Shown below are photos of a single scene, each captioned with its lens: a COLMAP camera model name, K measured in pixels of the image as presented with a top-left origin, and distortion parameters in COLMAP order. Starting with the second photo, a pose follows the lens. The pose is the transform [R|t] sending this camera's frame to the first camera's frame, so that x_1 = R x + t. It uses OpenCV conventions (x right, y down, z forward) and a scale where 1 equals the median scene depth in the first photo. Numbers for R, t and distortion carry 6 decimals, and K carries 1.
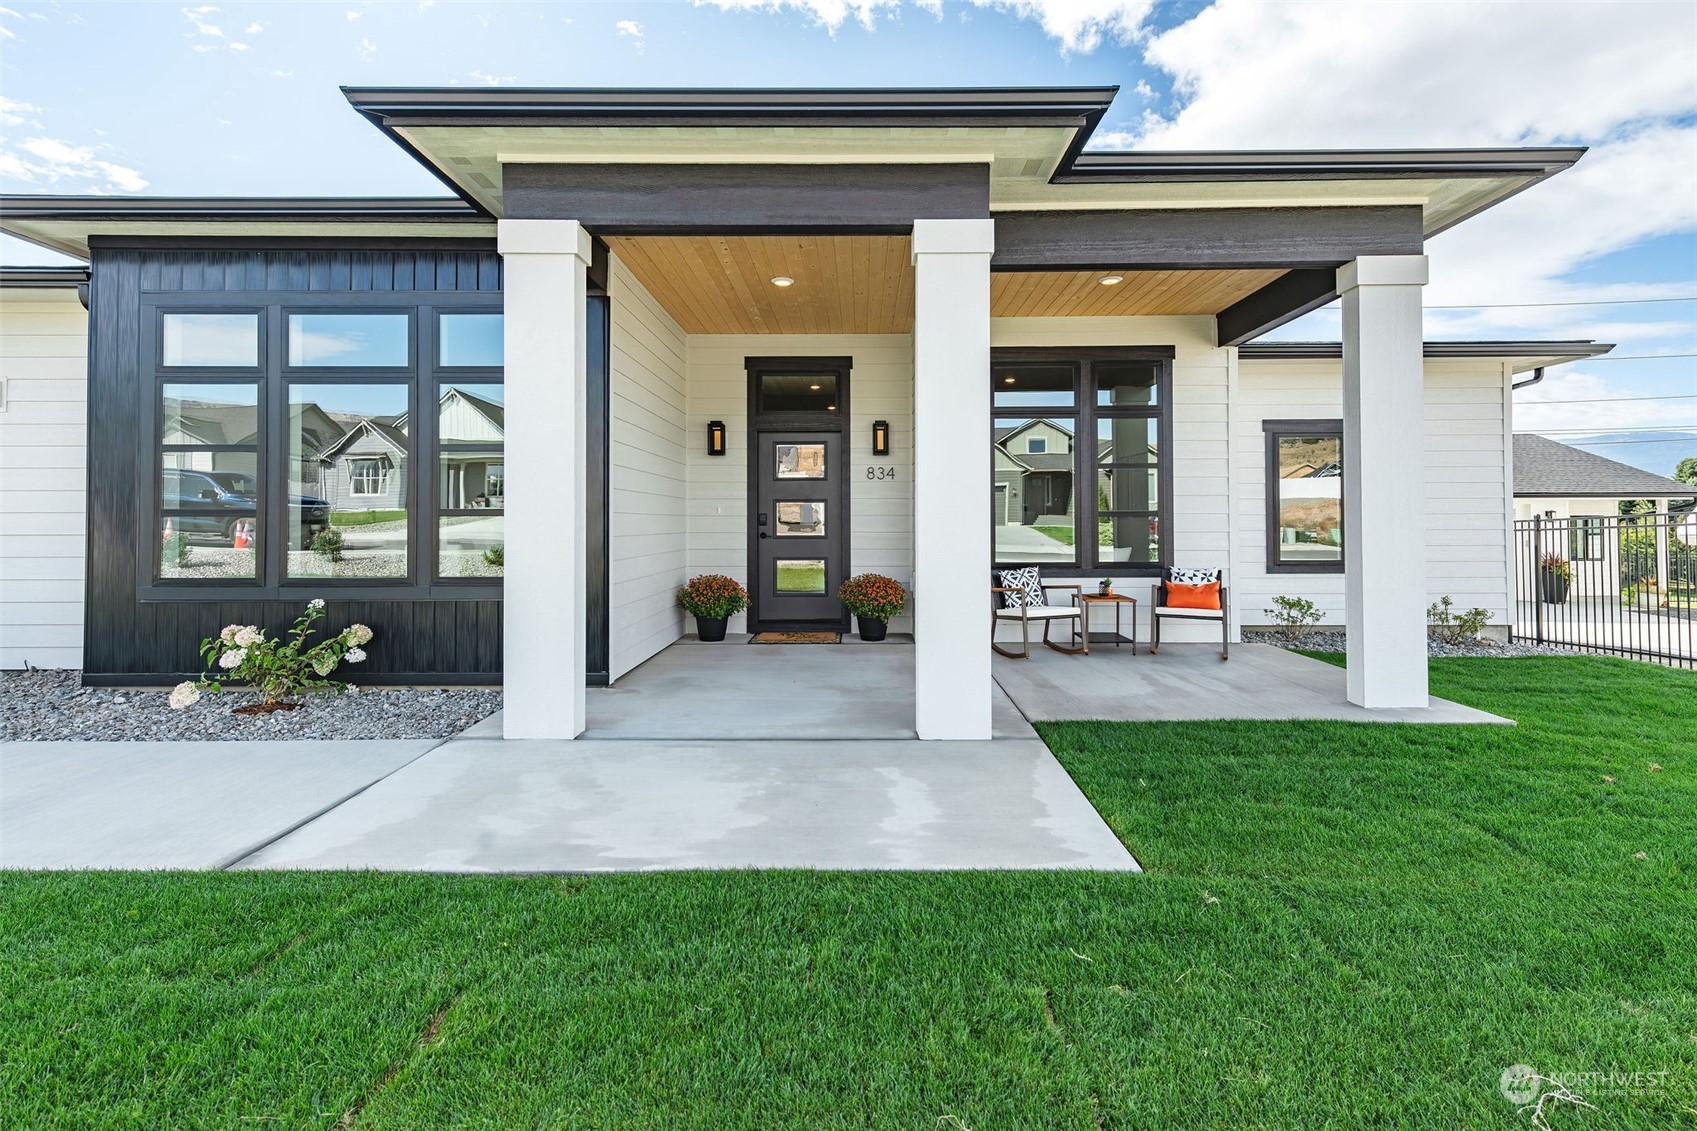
lens RADIAL K [[763.0, 0, 862.0], [0, 763.0, 521.5], [0, 0, 1]] dist [0.004599, 0.000788]
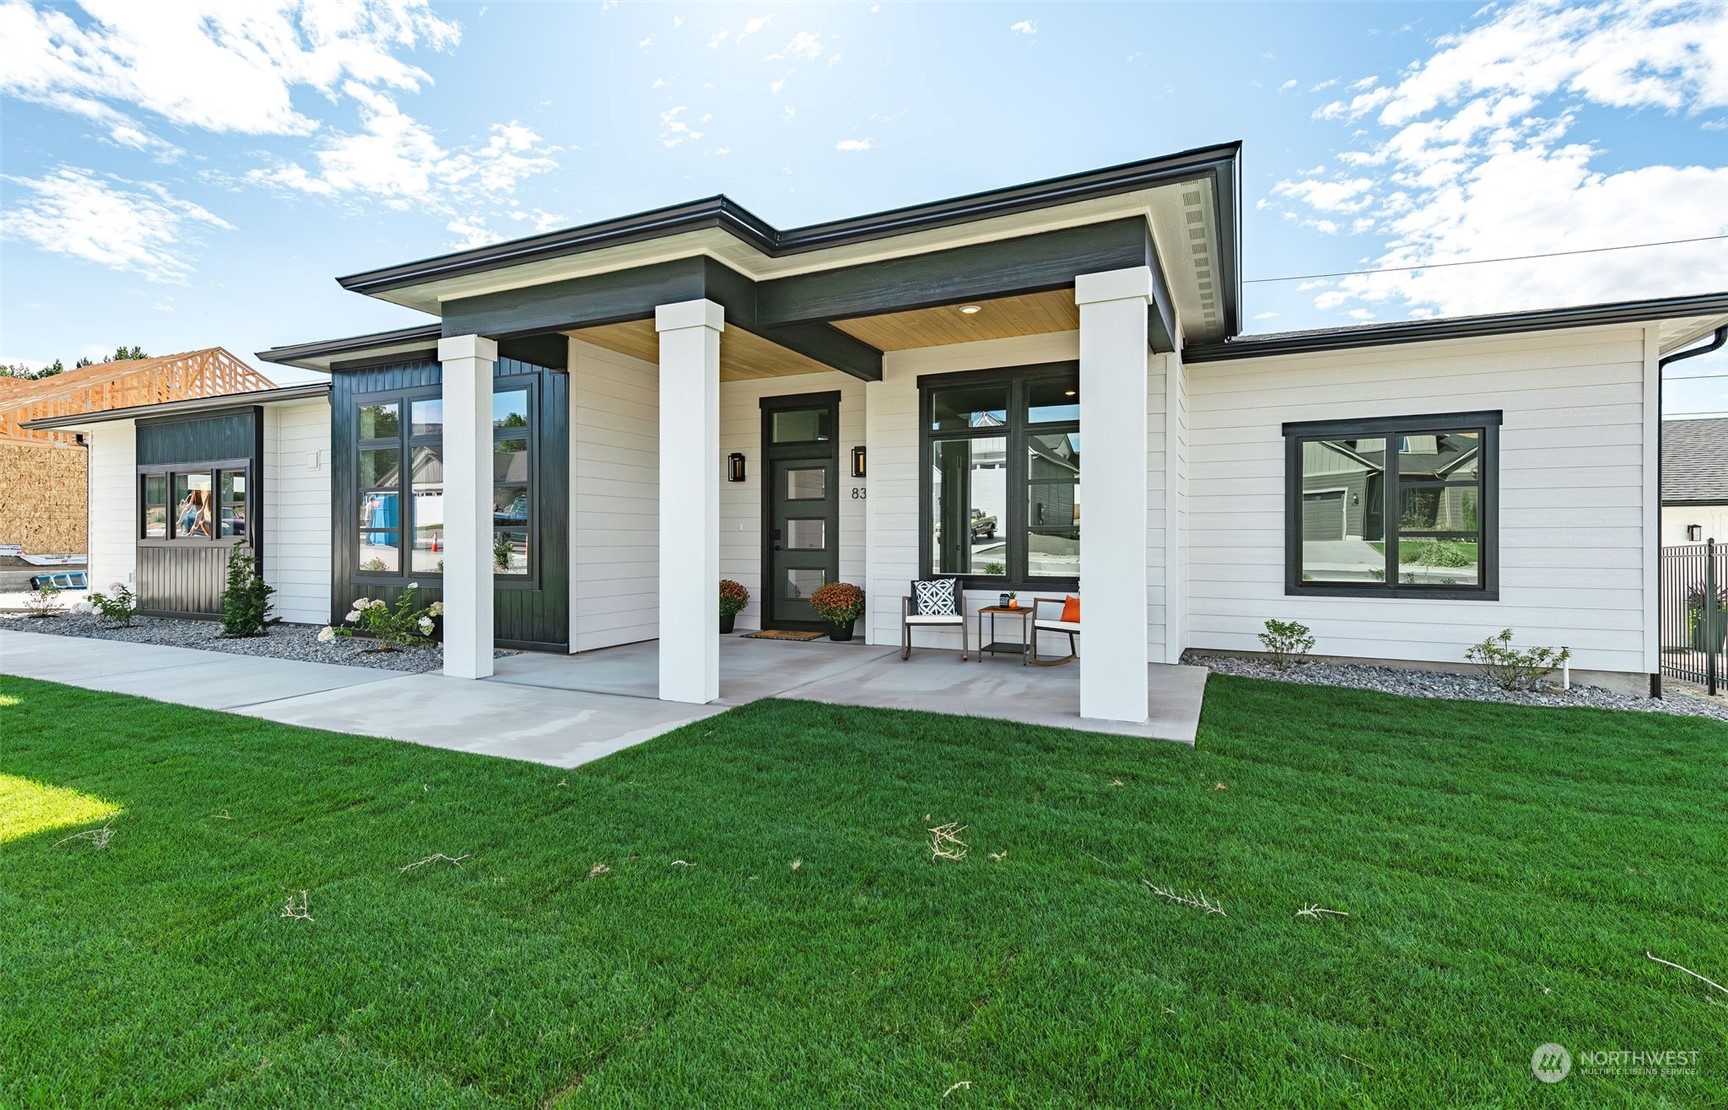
lens RADIAL K [[819.6, 0, 910.8], [0, 819.6, 534.8], [0, 0, 1]] dist [0.010846, -0.002358]
pose [[0.907136, 0.000493, -0.420836, 0.601842], [-0.003476, 0.999974, -0.006322, 0.005449], [0.420822, 0.007198, 0.907115, -0.059164]]
